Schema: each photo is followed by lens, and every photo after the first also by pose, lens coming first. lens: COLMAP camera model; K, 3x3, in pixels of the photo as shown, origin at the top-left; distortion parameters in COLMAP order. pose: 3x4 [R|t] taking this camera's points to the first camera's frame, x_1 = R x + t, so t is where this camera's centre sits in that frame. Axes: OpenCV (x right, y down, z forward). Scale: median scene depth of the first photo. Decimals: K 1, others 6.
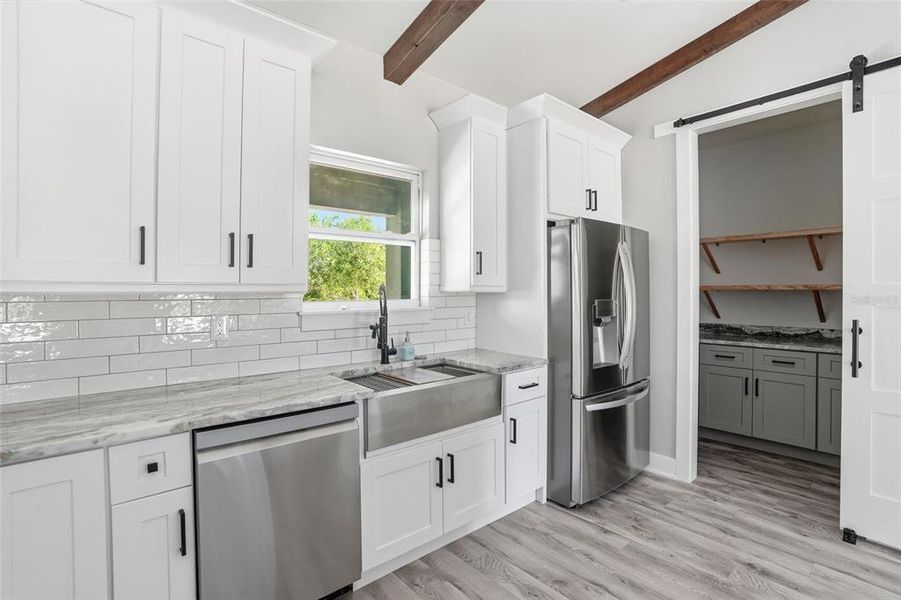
lens RADIAL K [[430.7, 0, 446.8], [0, 430.7, 289.4], [0, 0, 1]] dist [-0.019211, 0.005273]
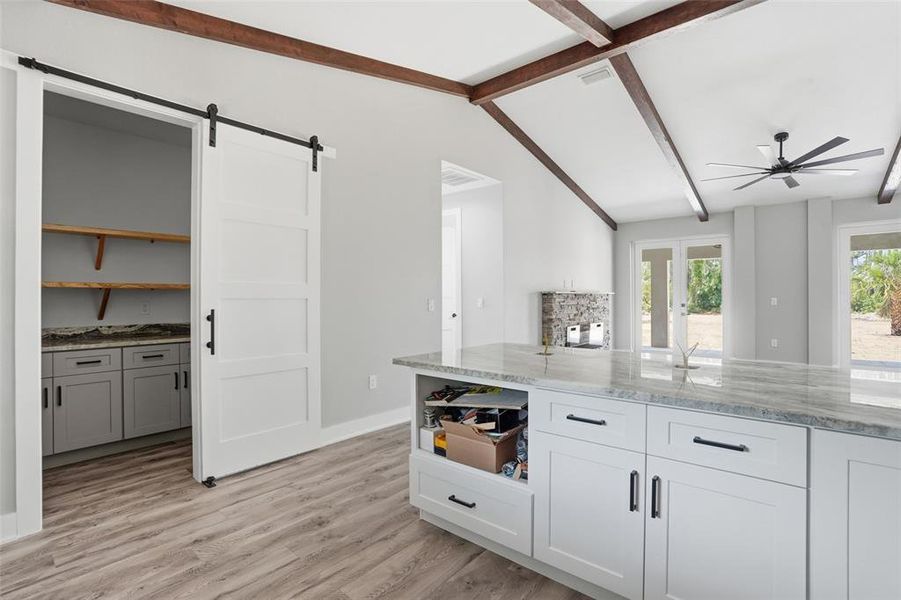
lens RADIAL K [[430.7, 0, 449.6], [0, 430.7, 295.4], [0, 0, 1]] dist [-0.019211, 0.005273]
pose [[-0.155748, 0.002415, 0.987794, -0.349644], [-0.002384, 0.999993, -0.002821, 0.024968], [-0.987794, -0.002794, -0.155741, 0.422910]]
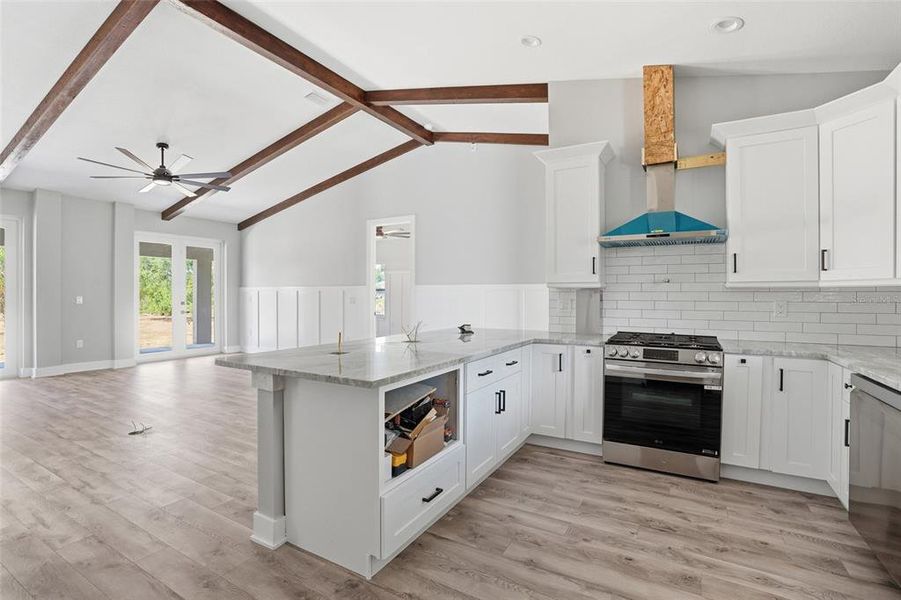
lens RADIAL K [[430.7, 0, 449.1], [0, 430.7, 296.3], [0, 0, 1]] dist [-0.019211, 0.005273]
pose [[-0.941202, 0.003053, -0.337829, 0.704004], [0.002303, 0.999994, 0.002621, 0.025603], [0.337835, 0.001689, -0.941204, 1.068568]]
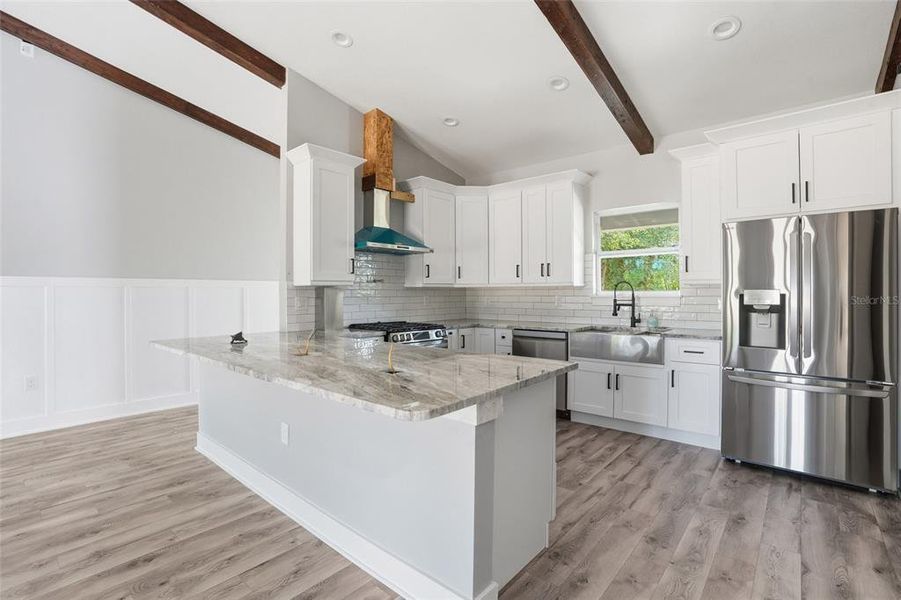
lens RADIAL K [[421.3, 0, 443.1], [0, 421.3, 296.3], [0, 0, 1]] dist [-0.036370, 0.007015]
pose [[0.131370, 0.012637, -0.991253, 1.337690], [0.005162, 0.999896, 0.013431, 0.020894], [0.991320, -0.006881, 0.131291, 0.041170]]
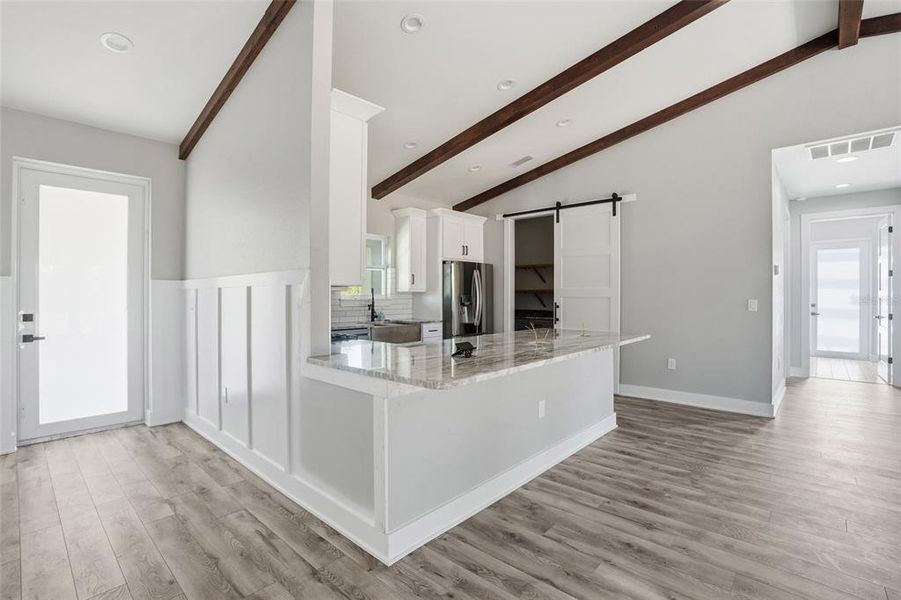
lens RADIAL K [[430.7, 0, 453.1], [0, 430.7, 297.7], [0, 0, 1]] dist [-0.019211, 0.005273]
pose [[0.990579, 0.001410, 0.136936, -0.028931], [-0.002682, 0.999955, 0.009107, 0.016914], [-0.136917, -0.009388, 0.990538, -1.331280]]
